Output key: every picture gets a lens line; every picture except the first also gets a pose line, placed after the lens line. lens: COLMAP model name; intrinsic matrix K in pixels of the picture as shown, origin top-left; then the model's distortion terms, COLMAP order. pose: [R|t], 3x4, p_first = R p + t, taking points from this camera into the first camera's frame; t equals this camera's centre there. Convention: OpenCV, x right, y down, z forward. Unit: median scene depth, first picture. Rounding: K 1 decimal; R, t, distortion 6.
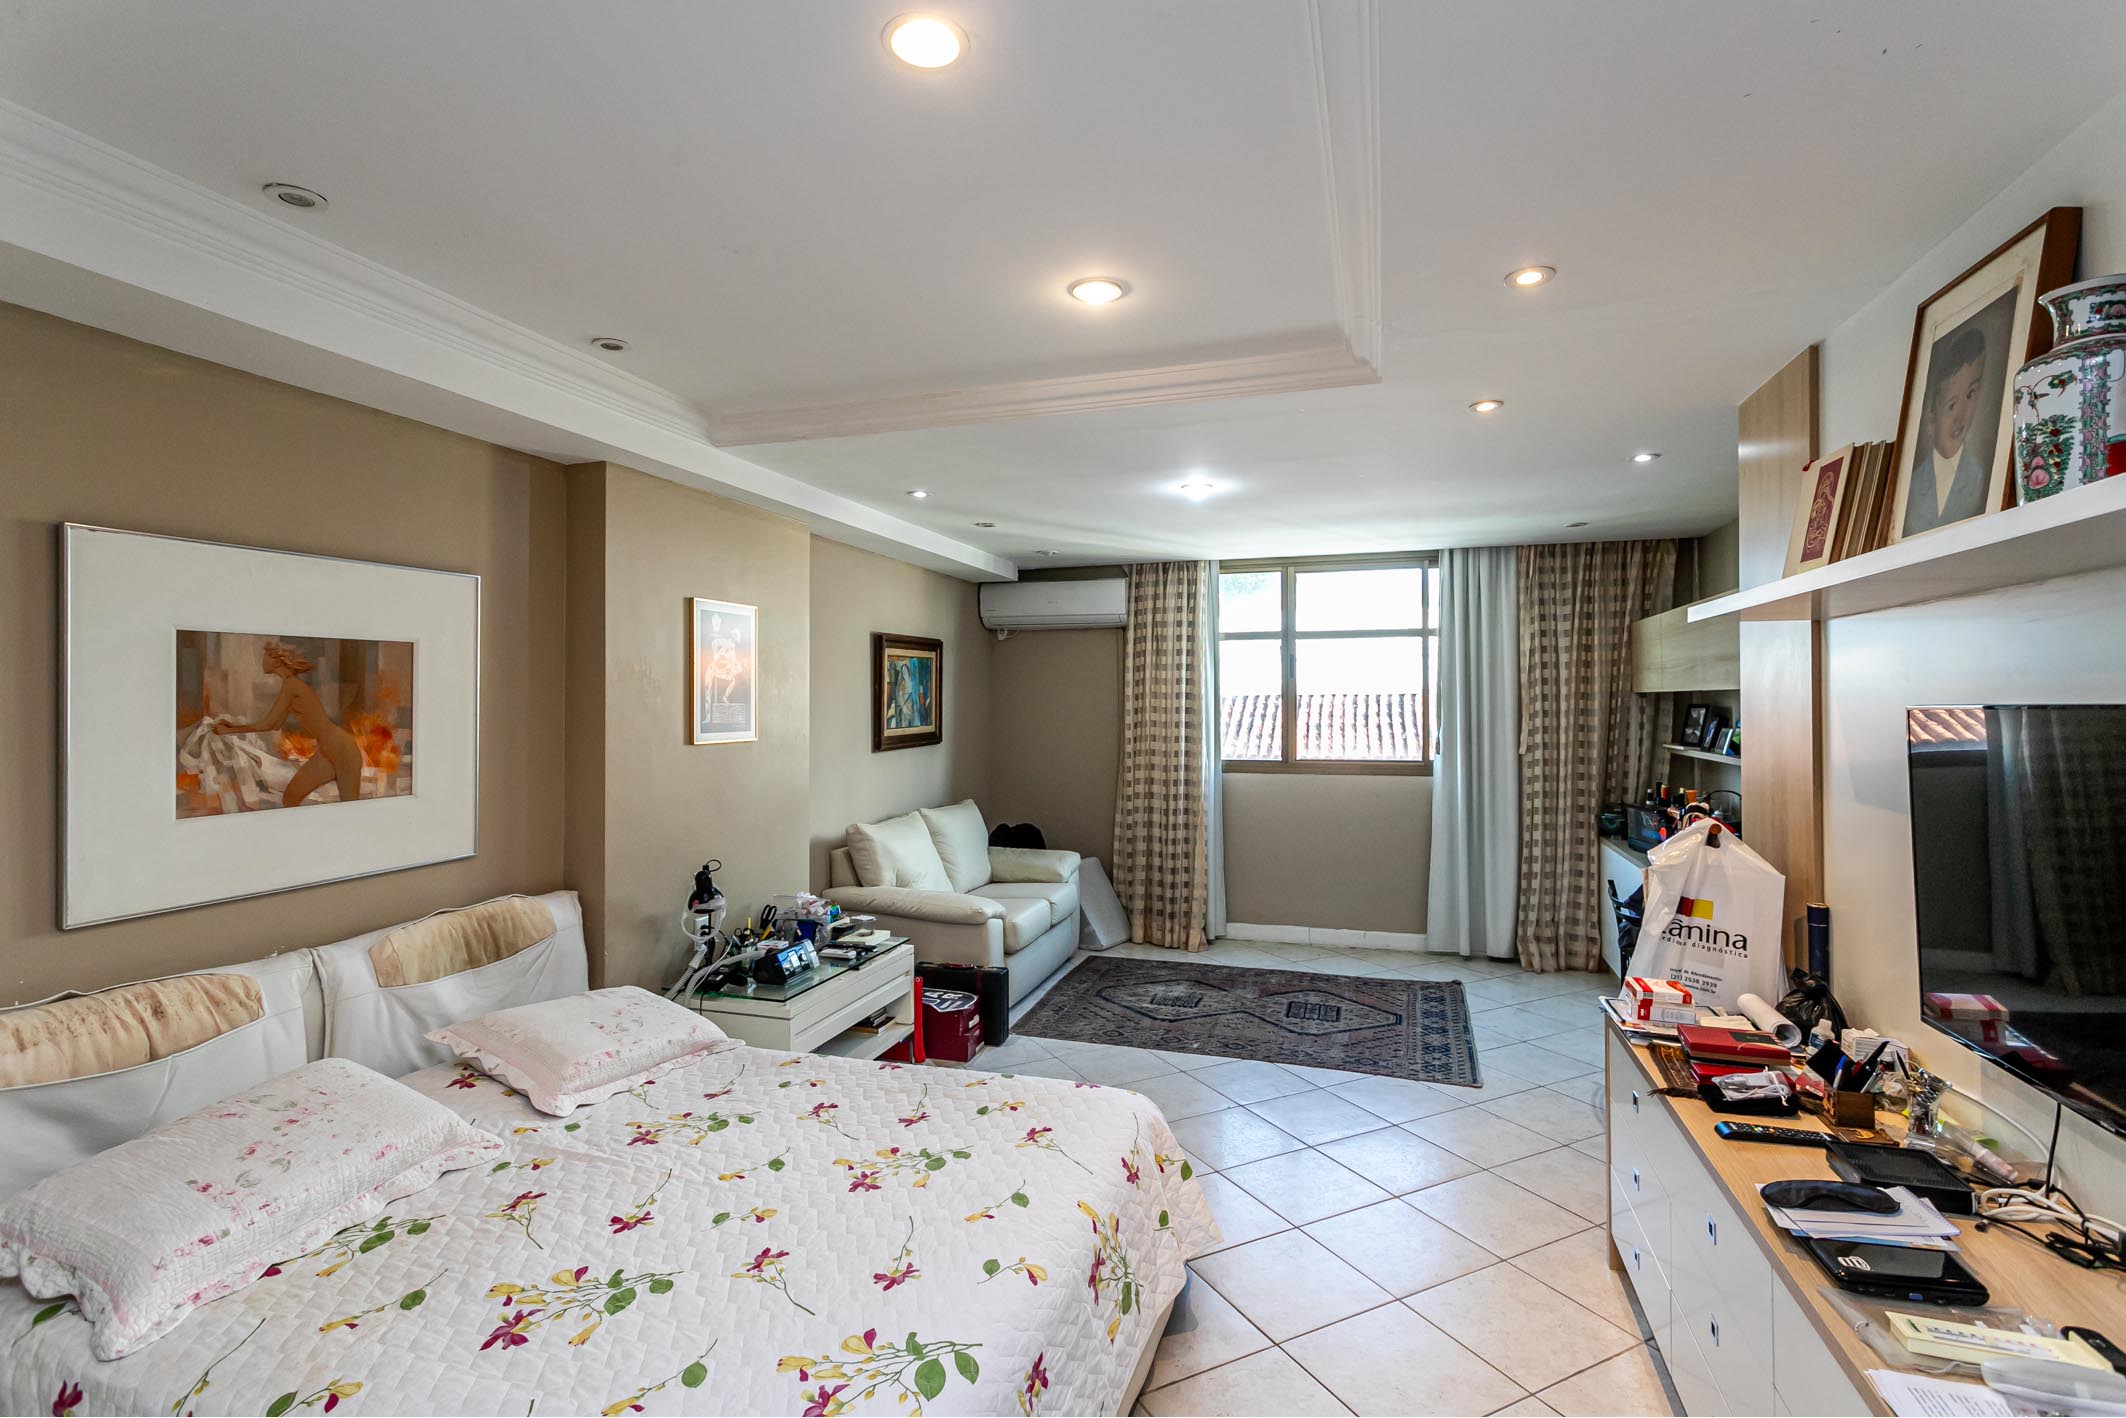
lens RADIAL K [[1038.4, 0, 1075.5], [0, 1038.4, 697.1], [0, 0, 1]] dist [0.013681, -0.006536]
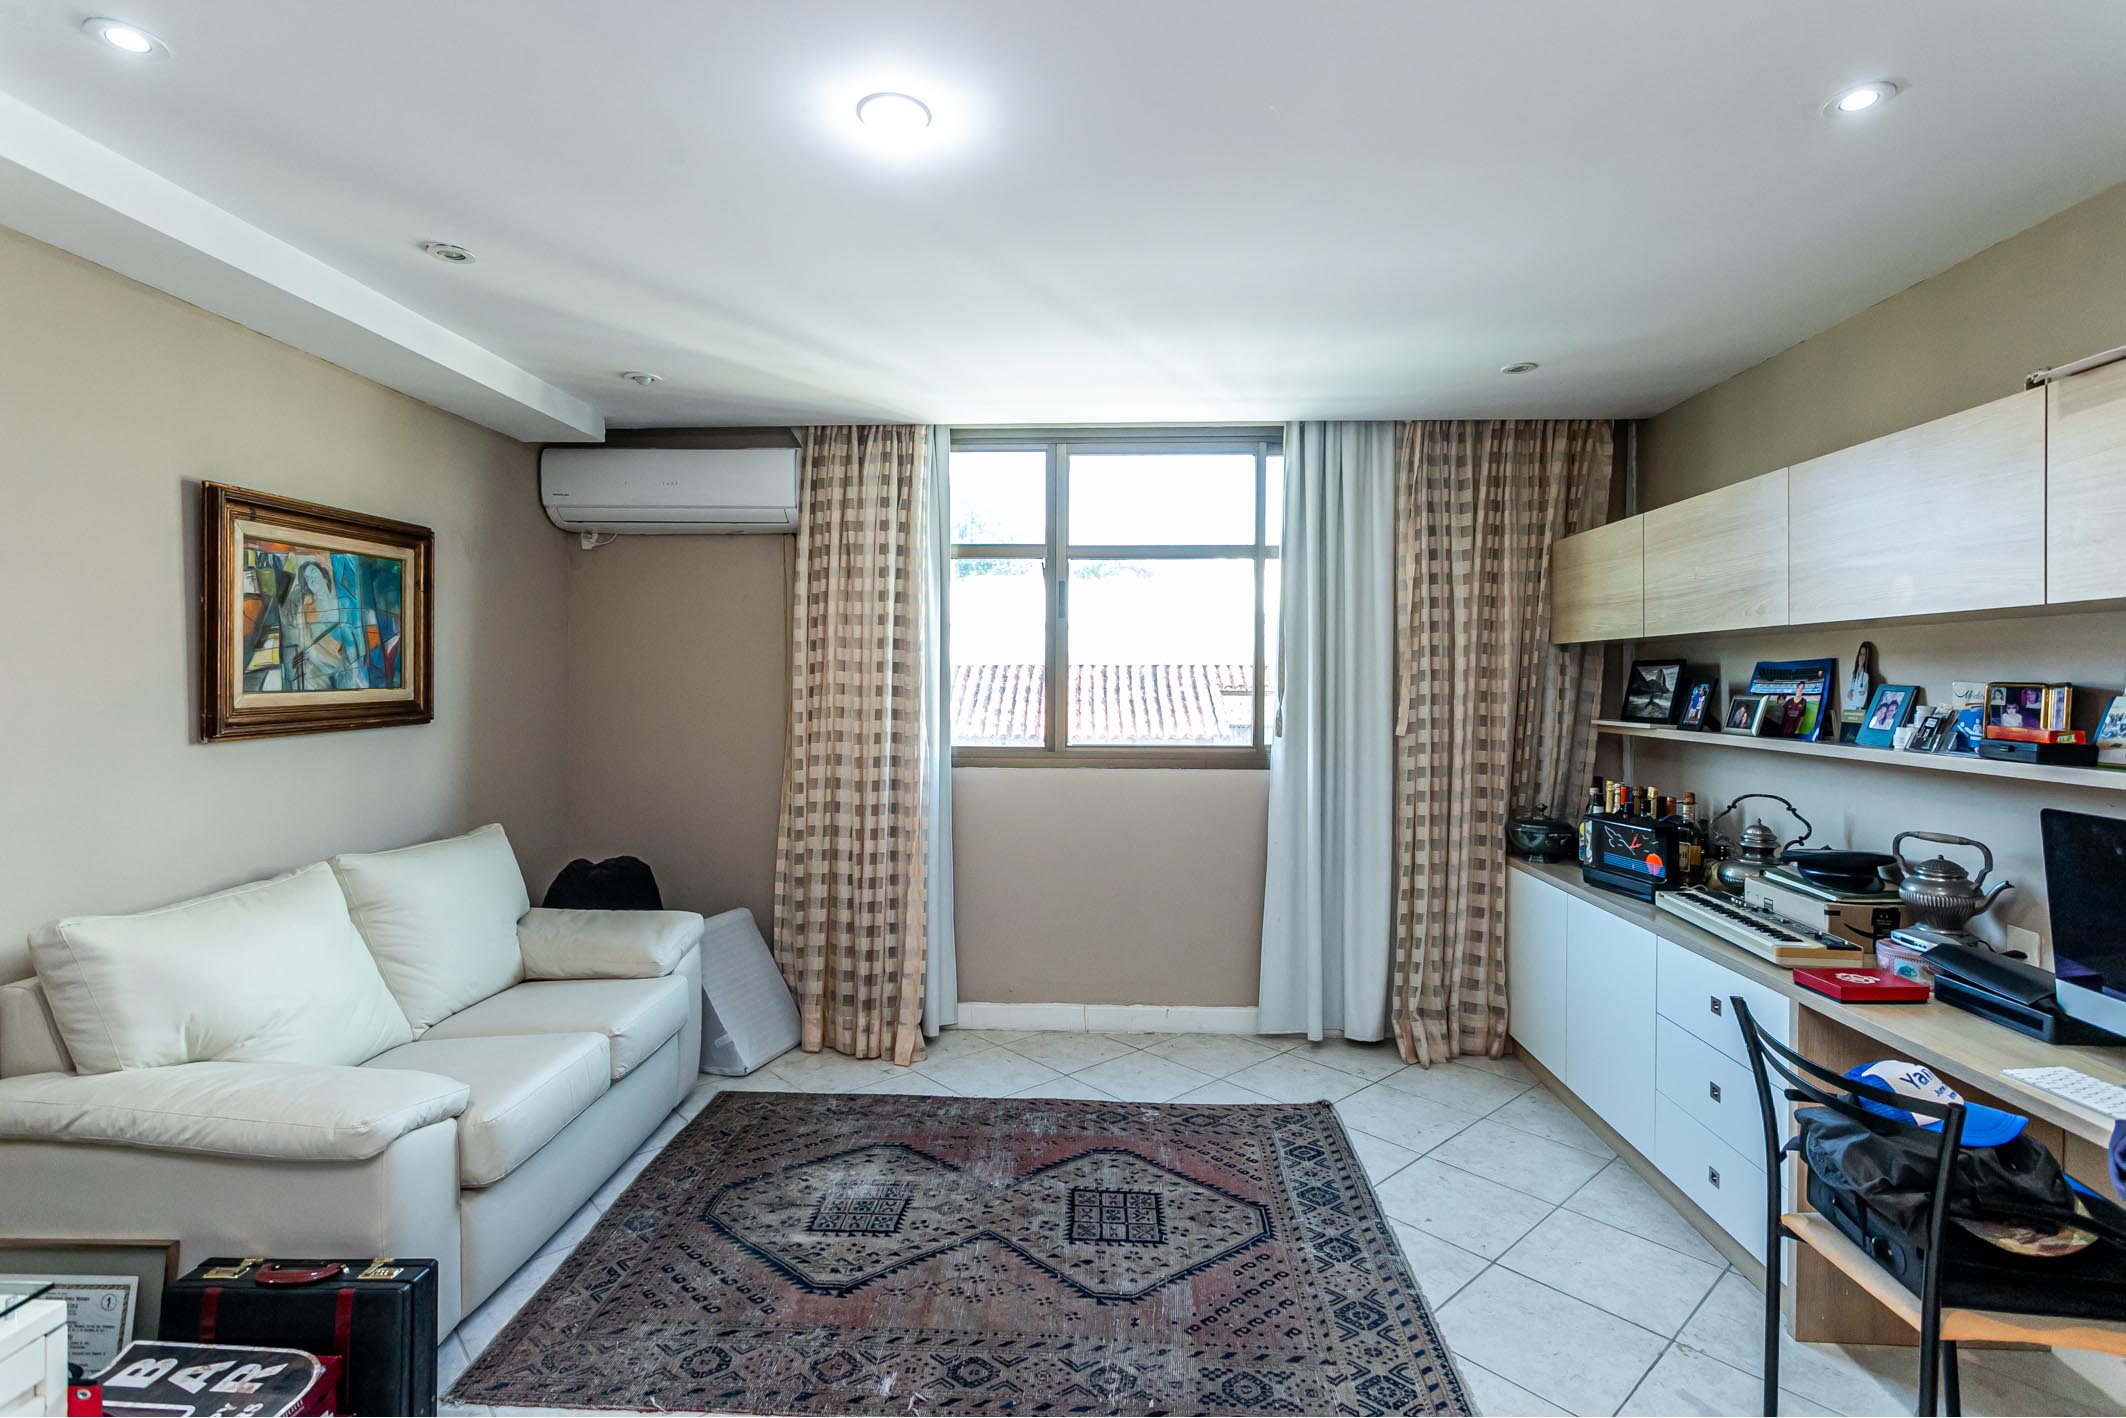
lens RADIAL K [[1038.4, 0, 1053.7], [0, 1038.4, 692.5], [0, 0, 1]] dist [0.013681, -0.006536]
pose [[0.972664, 0.003543, 0.232188, 0.059860], [-0.007515, 0.999840, 0.016225, 0.018381], [-0.232093, -0.017526, 0.972536, 0.410309]]
